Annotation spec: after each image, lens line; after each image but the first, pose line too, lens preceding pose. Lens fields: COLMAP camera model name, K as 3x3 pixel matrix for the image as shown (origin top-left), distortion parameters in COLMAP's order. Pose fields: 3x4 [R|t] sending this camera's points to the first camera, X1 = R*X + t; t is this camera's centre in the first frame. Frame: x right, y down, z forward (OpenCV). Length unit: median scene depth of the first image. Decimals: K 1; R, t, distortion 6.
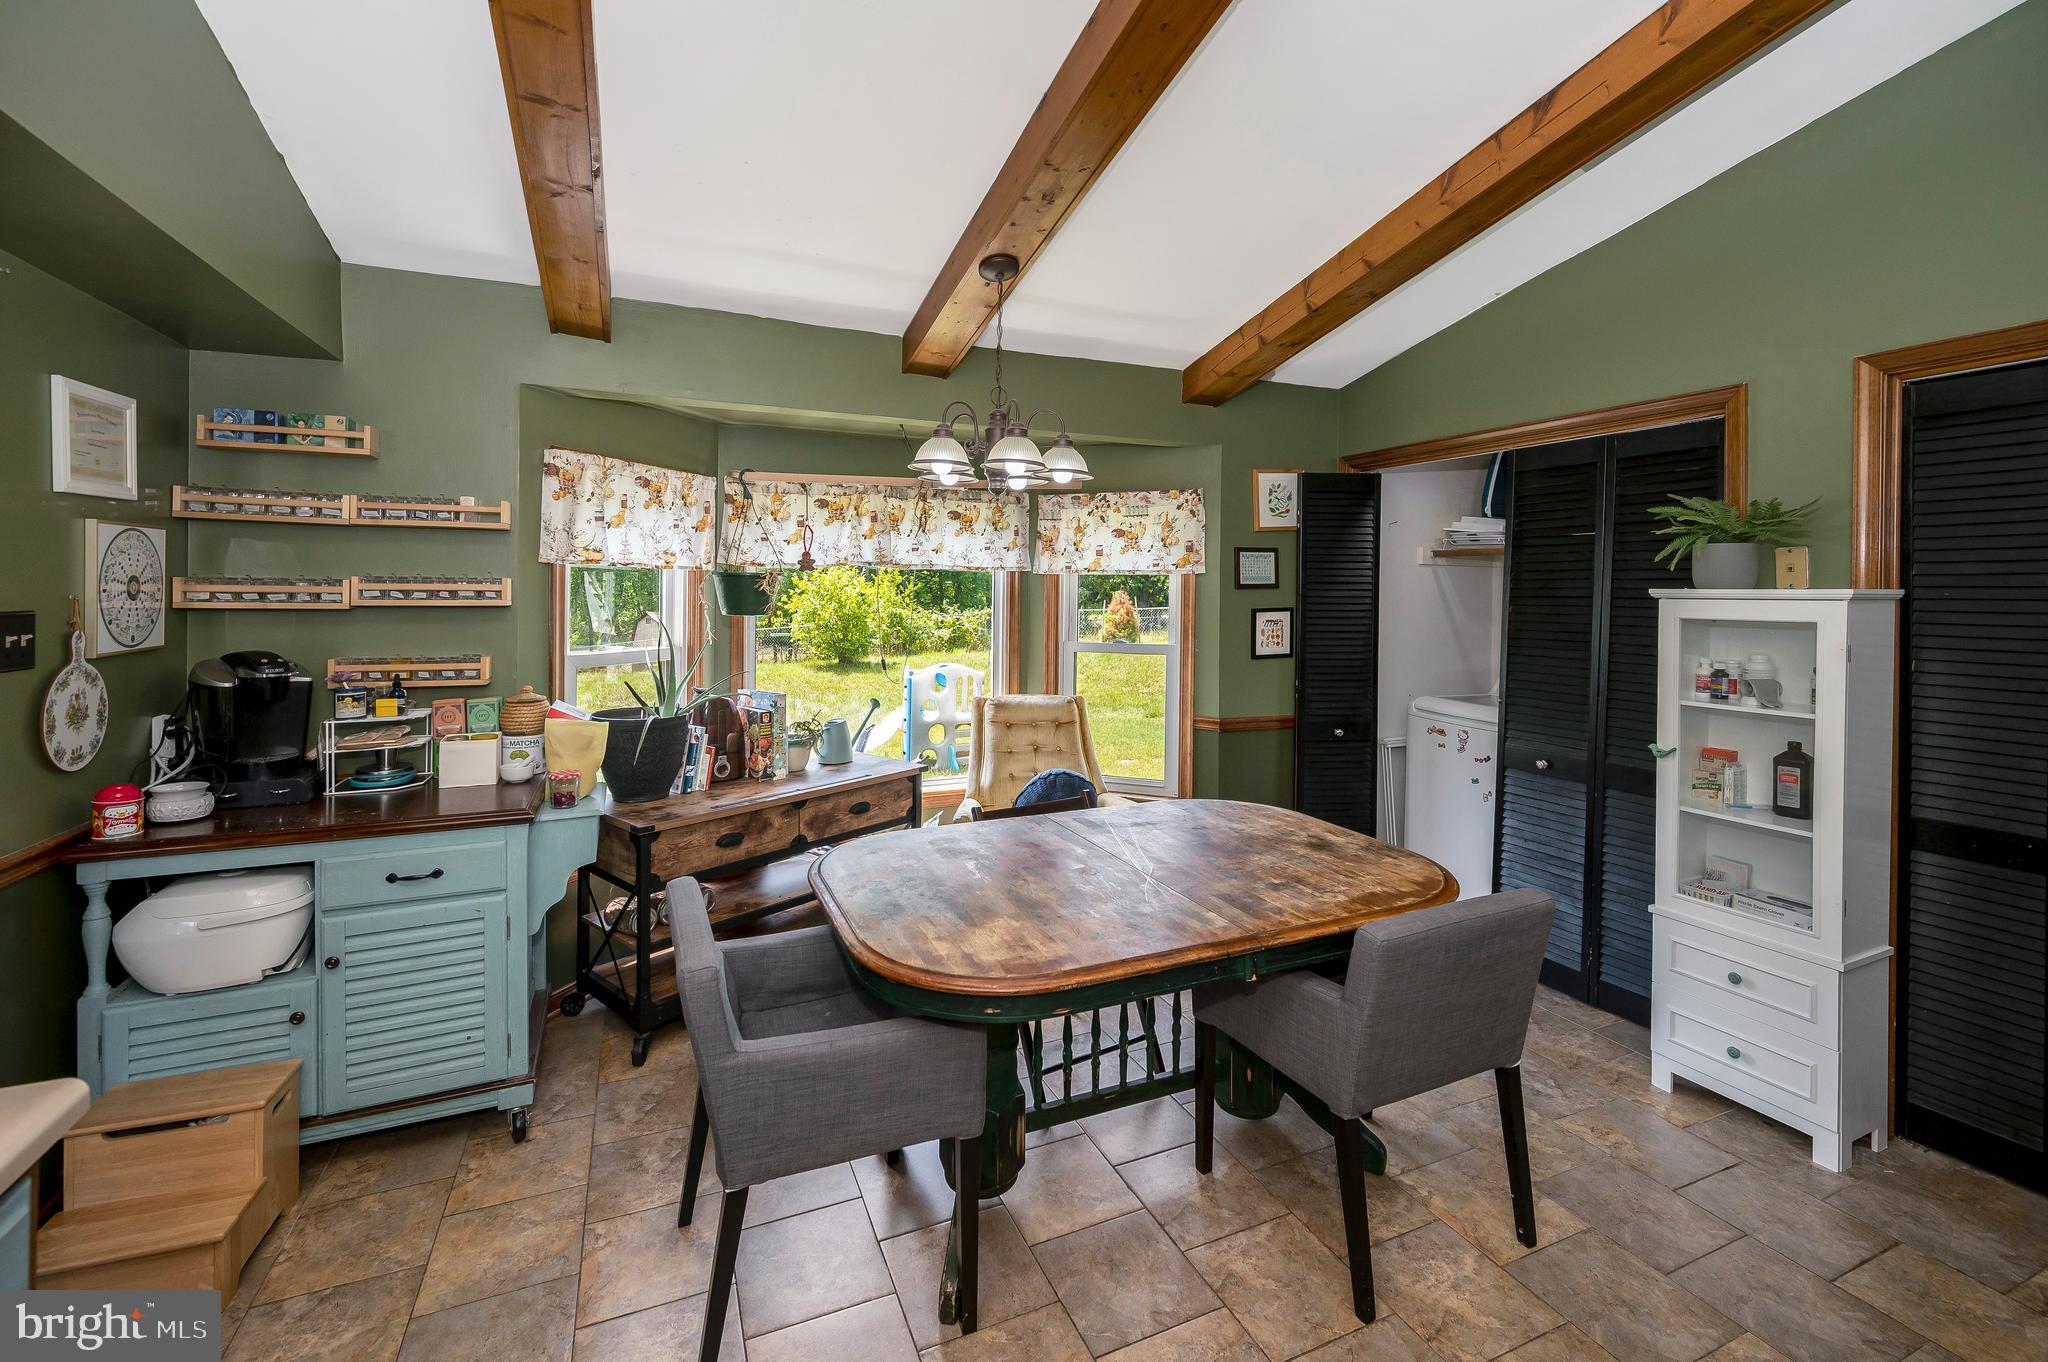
lens RADIAL K [[880.0, 0, 1008.8], [0, 880.0, 596.7], [0, 0, 1]] dist [-0.019277, 0.000001]
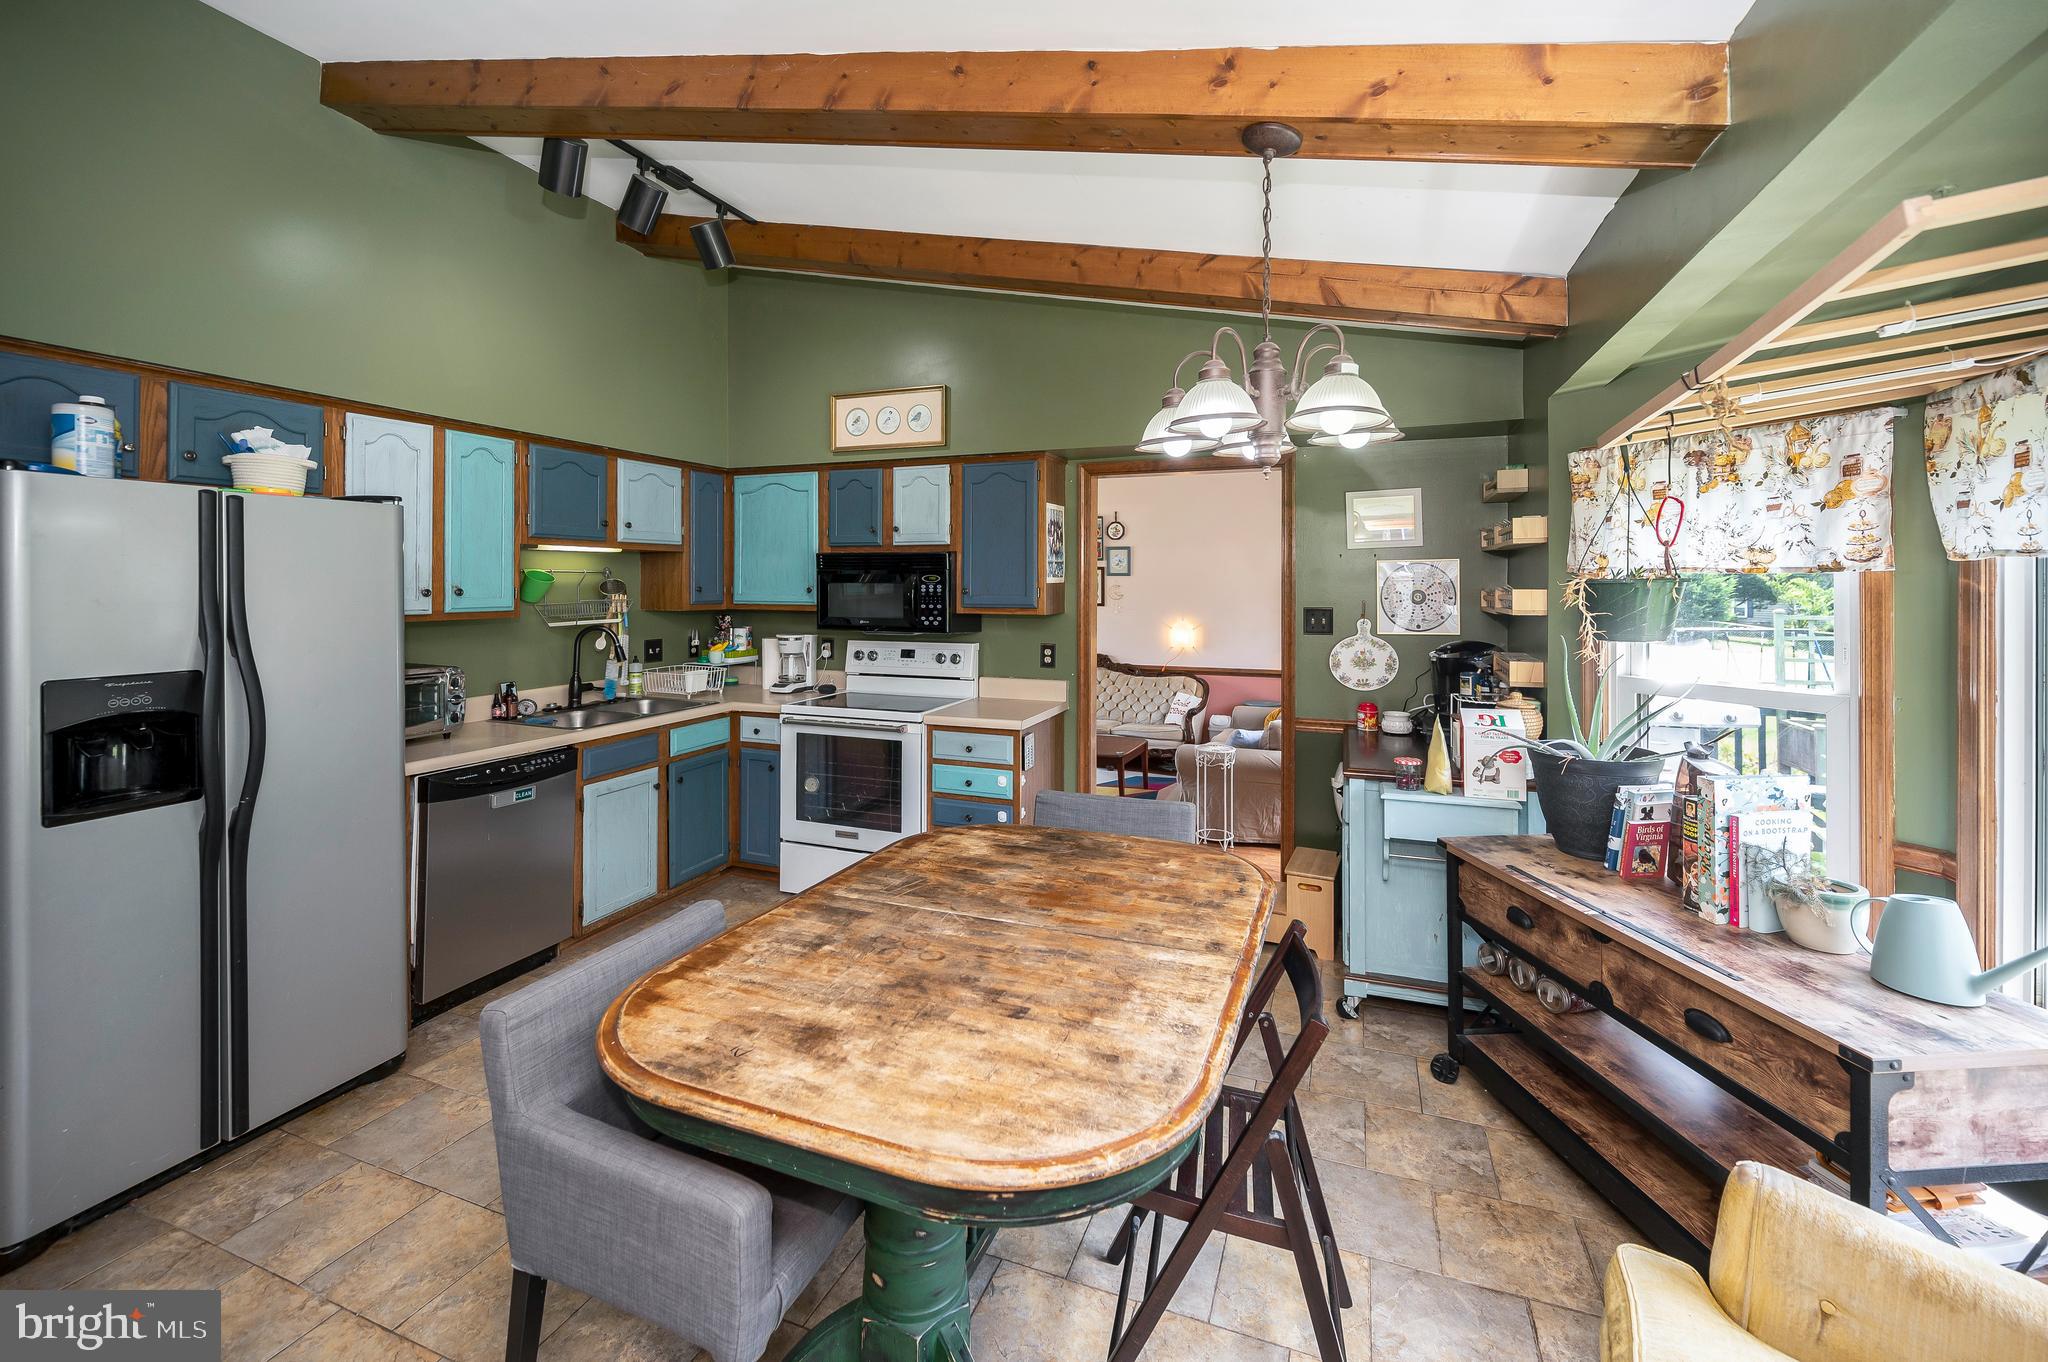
lens RADIAL K [[878.3, 0, 1058.1], [0, 878.3, 569.9], [0, 0, 1]] dist [-0.000948, -0.000059]
pose [[-0.687229, -0.019841, -0.726170, 0.509057], [-0.009759, 0.999789, -0.018082, -0.017300], [0.726375, -0.005340, -0.687277, 1.146039]]
